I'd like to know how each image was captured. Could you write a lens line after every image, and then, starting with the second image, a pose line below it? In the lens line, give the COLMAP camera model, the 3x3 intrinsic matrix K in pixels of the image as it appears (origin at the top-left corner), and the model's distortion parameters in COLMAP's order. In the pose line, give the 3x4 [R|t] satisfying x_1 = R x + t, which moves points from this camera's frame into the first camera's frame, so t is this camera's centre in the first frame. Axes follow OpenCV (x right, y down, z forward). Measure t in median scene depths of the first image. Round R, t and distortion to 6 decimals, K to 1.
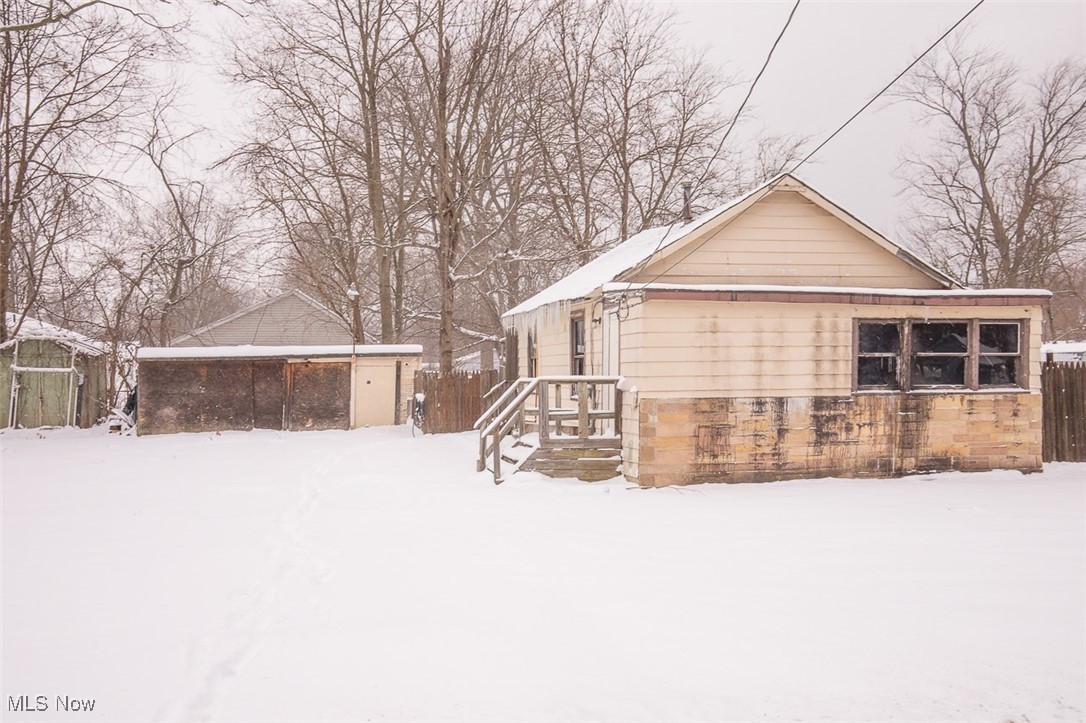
lens RADIAL K [[973.9, 0, 542.8], [0, 973.9, 364.4], [0, 0, 1]] dist [0.101097, 0.031126]
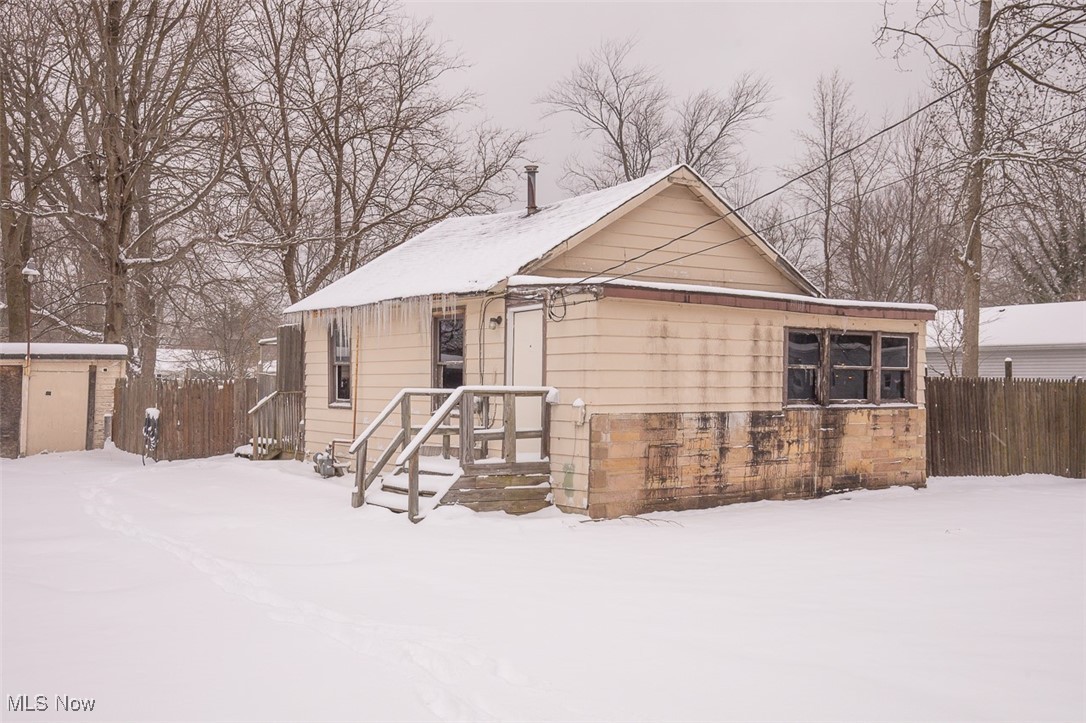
lens RADIAL K [[1062.7, 0, 542.8], [0, 1062.7, 362.0], [0, 0, 1]] dist [0.113311, 0.000000]
pose [[0.920887, 0.018611, 0.389385, -0.278743], [-0.013234, 0.999777, -0.016486, 0.005730], [-0.389605, 0.010029, 0.920927, 0.159409]]
